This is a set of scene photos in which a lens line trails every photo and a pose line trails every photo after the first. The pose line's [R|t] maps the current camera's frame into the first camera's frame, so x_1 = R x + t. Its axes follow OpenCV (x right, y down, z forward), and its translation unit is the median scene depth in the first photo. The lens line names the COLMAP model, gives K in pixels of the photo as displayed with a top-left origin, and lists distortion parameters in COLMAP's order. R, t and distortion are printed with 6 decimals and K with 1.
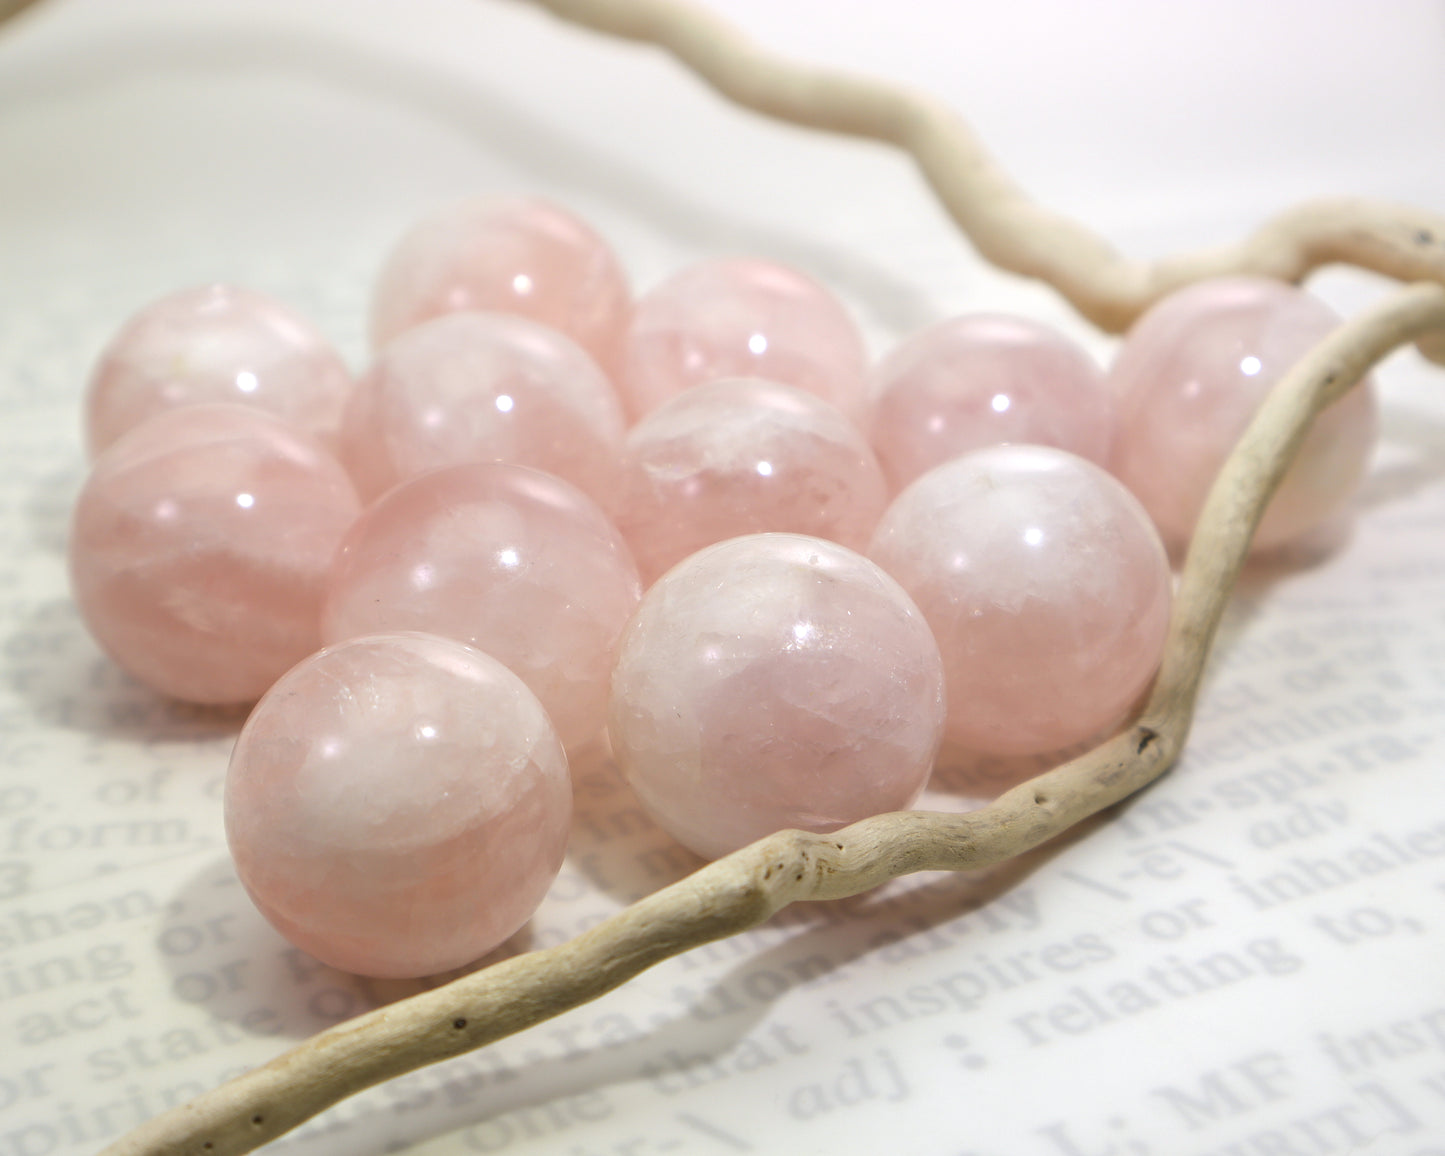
lens RADIAL K [[2810.8, 0, 722.5], [0, 2810.8, 578.0], [0, 0, 1]] dist [-0.014962, 0.355356]
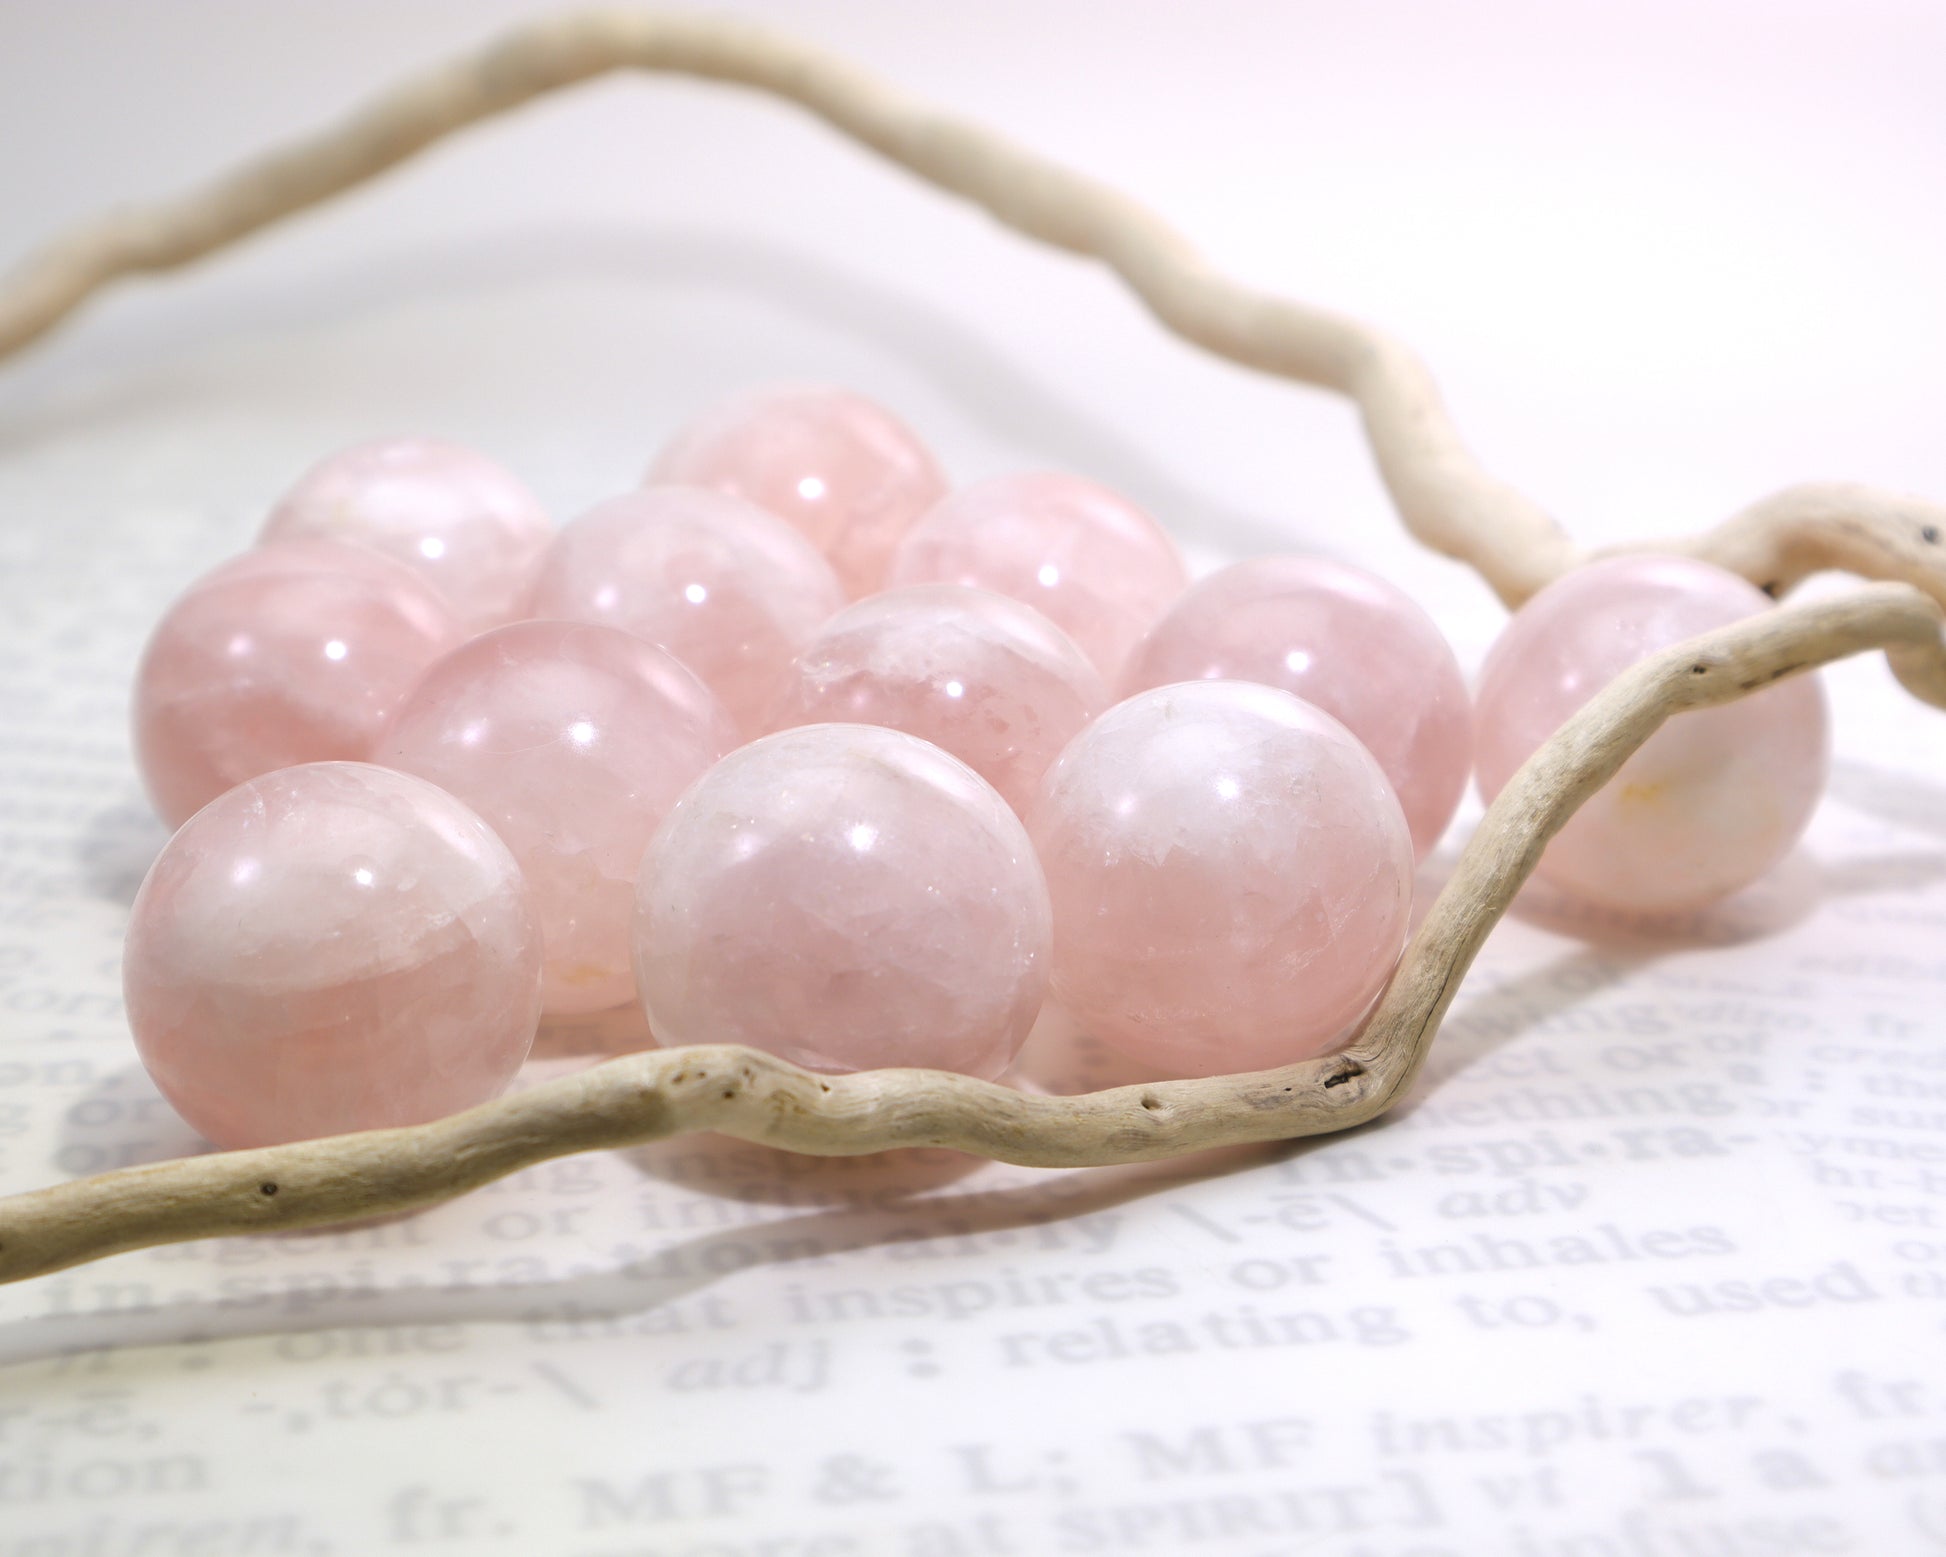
lens RADIAL K [[3785.4, 0, 973.0], [0, 3785.4, 778.5], [0, 0, 1]] dist [-0.014962, 0.355356]
pose [[0.962725, 0.115263, -0.244694, 0.330984], [-0.145362, 0.983390, -0.108688, 0.118033], [0.228101, 0.140206, 0.963489, -0.042442]]
